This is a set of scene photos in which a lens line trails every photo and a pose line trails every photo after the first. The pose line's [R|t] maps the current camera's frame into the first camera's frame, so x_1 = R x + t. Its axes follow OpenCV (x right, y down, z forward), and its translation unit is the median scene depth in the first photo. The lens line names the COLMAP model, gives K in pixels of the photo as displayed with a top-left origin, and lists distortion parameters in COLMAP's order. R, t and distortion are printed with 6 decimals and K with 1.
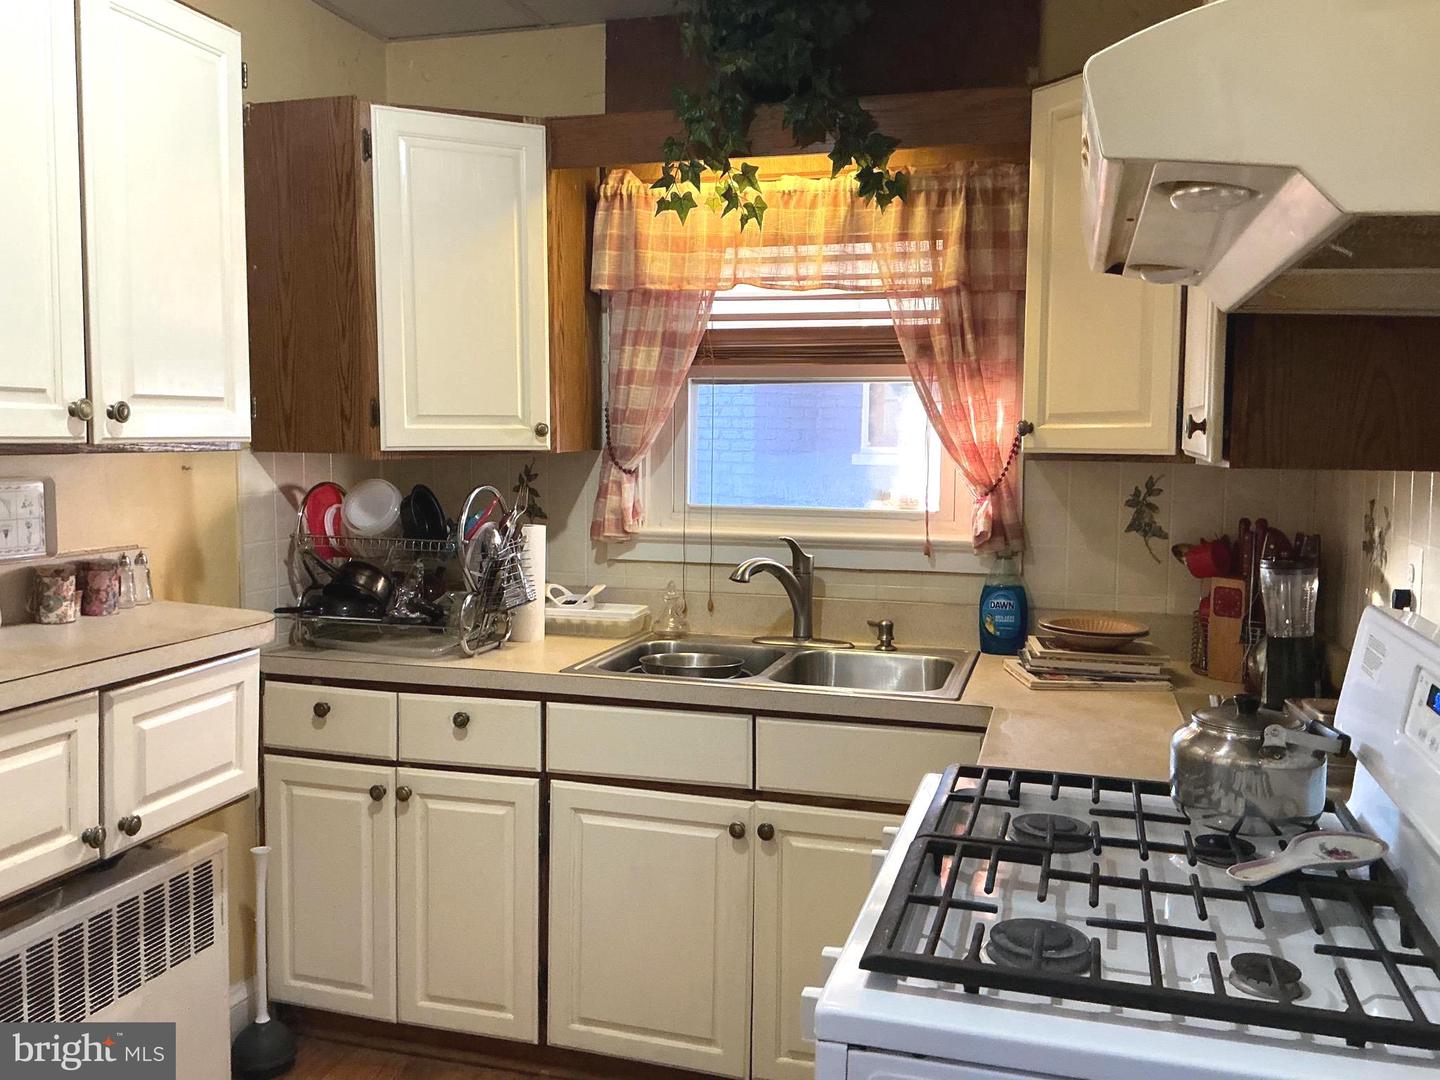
lens RADIAL K [[1221.6, 0, 718.4], [0, 1221.6, 538.5], [0, 0, 1]] dist [0.101797, -0.056726]
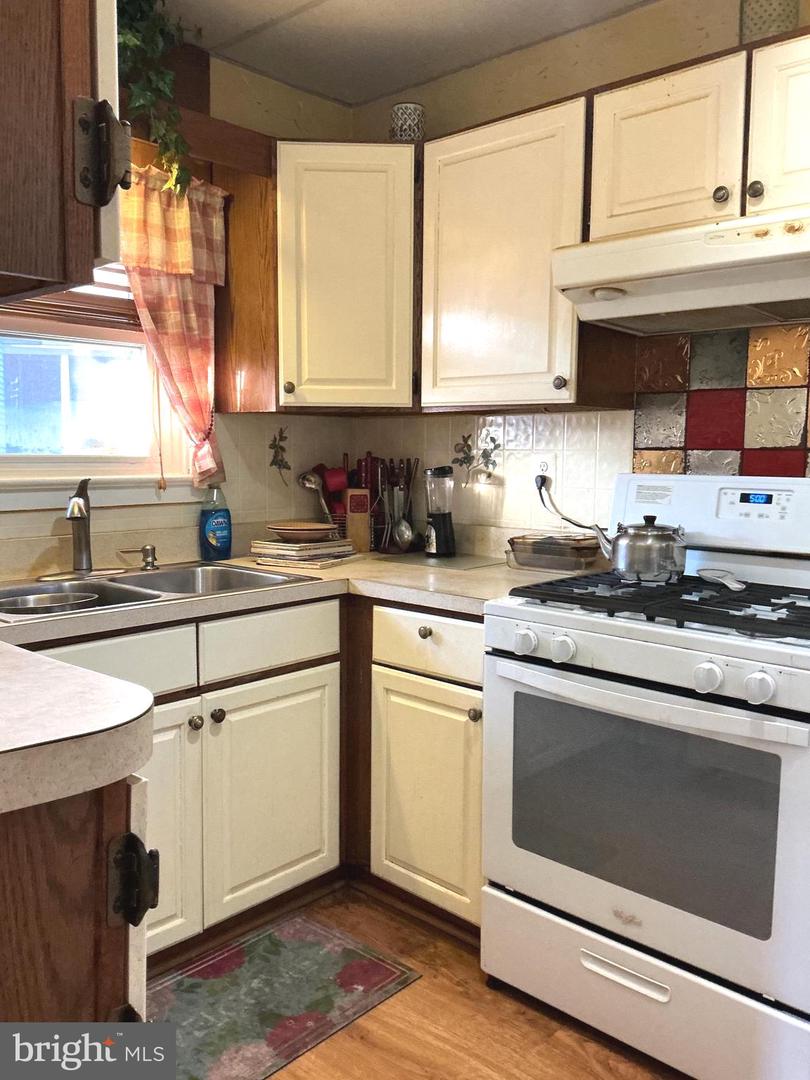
lens RADIAL K [[916.2, 0, 405.7], [0, 916.2, 538.0], [0, 0, 1]] dist [0.101797, -0.056726]
pose [[0.431750, -0.093944, 0.897087, -0.589531], [0.074455, 0.994879, 0.068351, 0.017151], [-0.898915, 0.037282, 0.436534, 0.387293]]
